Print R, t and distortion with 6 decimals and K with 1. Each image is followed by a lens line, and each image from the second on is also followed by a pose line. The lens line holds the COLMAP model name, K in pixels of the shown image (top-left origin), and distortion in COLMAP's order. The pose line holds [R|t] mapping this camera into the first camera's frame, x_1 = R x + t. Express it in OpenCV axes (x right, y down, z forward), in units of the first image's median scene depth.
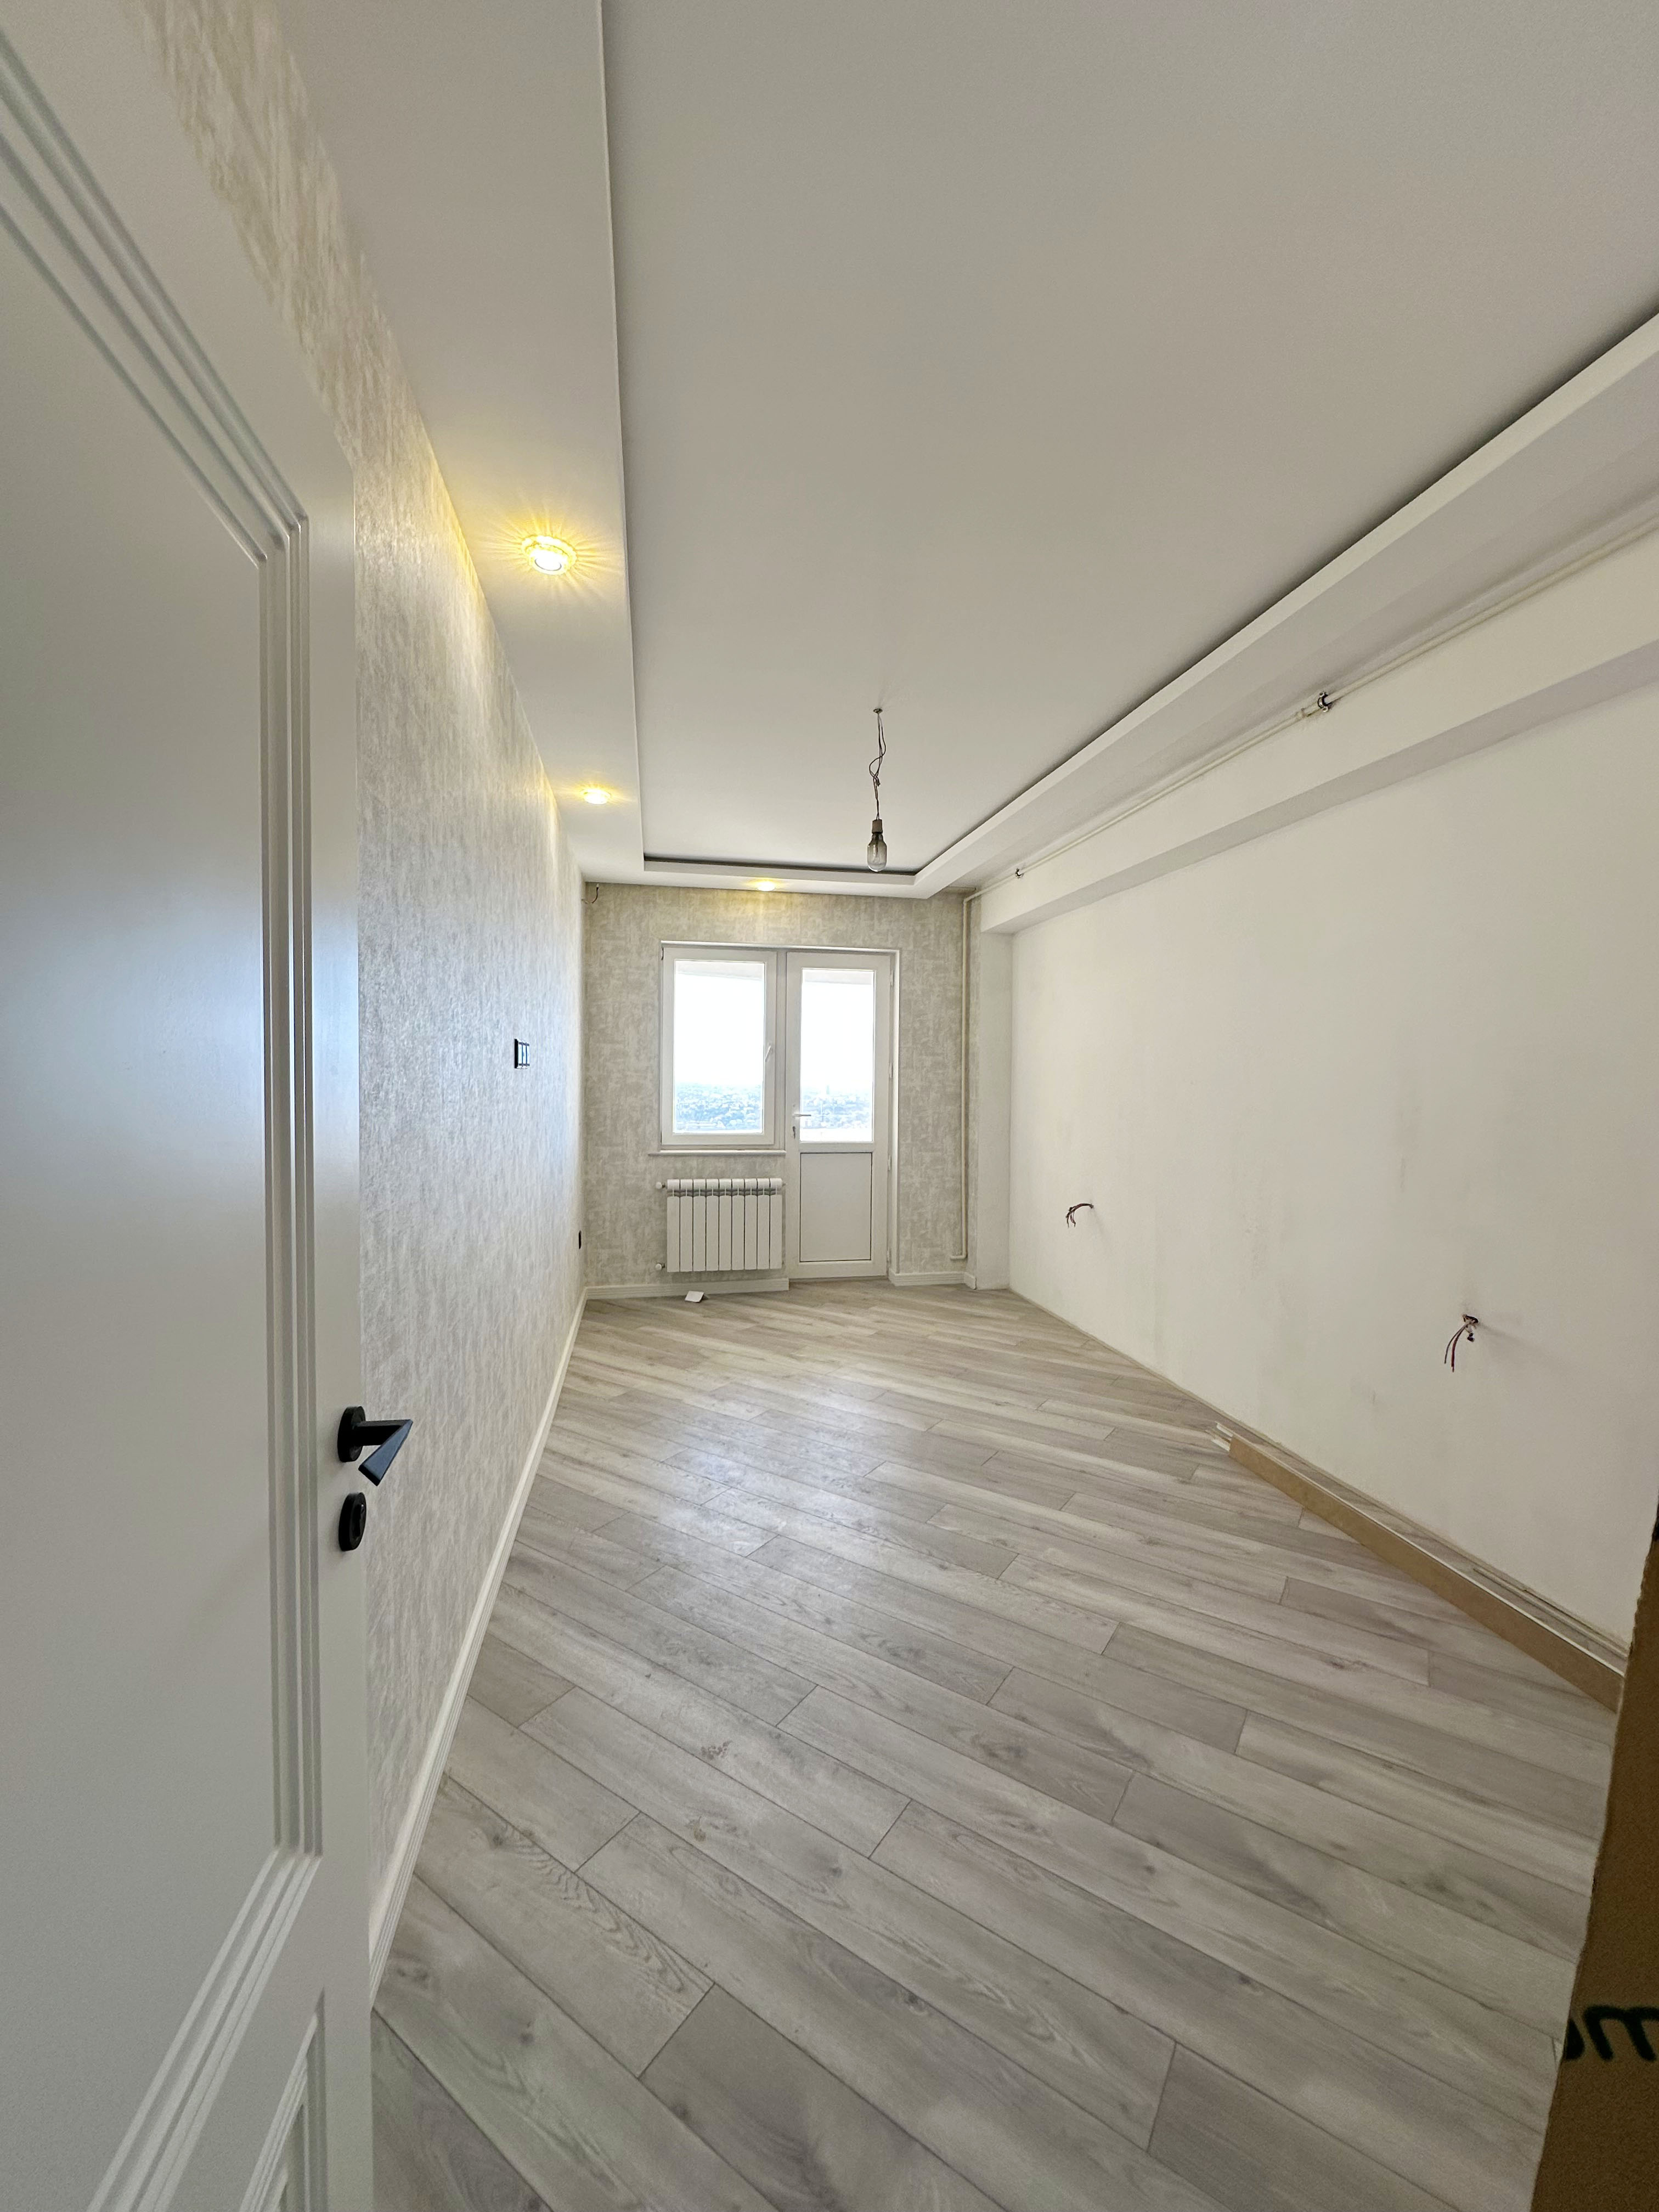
lens RADIAL K [[879.3, 0, 829.5], [0, 879.3, 1106.0], [0, 0, 1]] dist [0.000238, 0.000052]
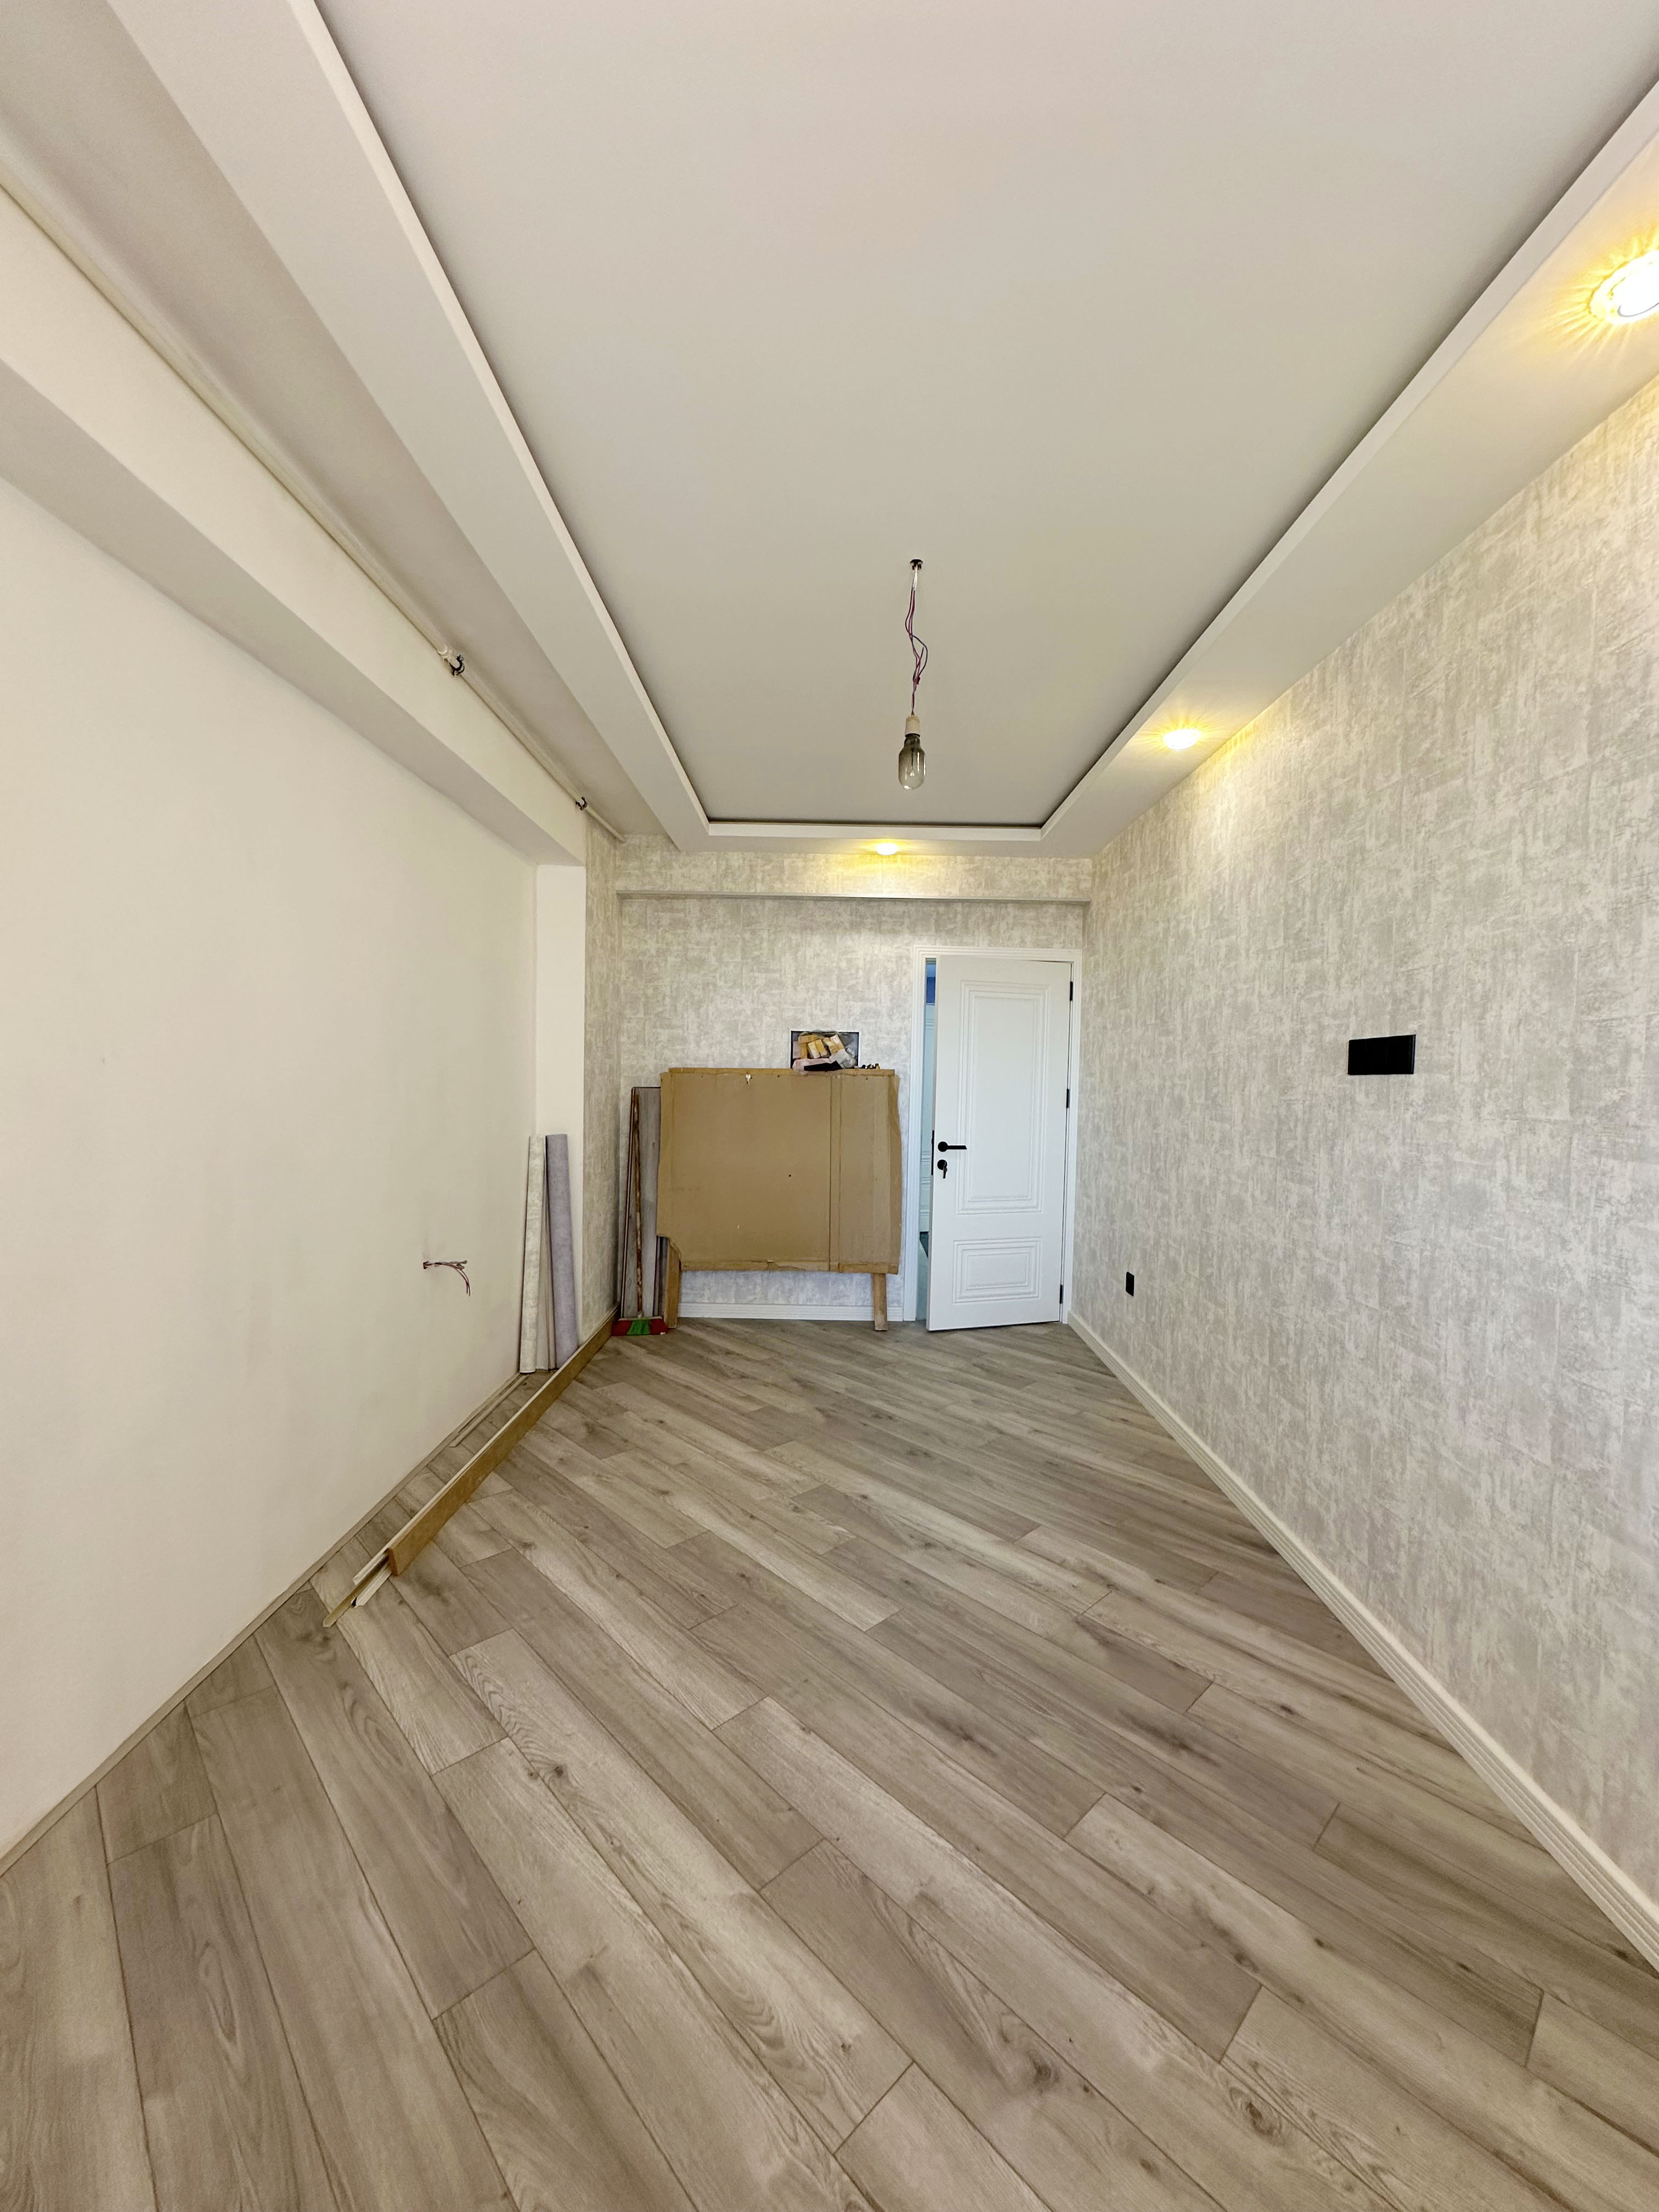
lens RADIAL K [[879.3, 0, 829.5], [0, 879.3, 1106.0], [0, 0, 1]] dist [0.000238, 0.000052]
pose [[-0.978729, -0.032108, 0.202629, -0.041753], [-0.019999, 0.997905, 0.061529, -0.056518], [-0.204180, 0.056167, -0.977321, 1.994667]]
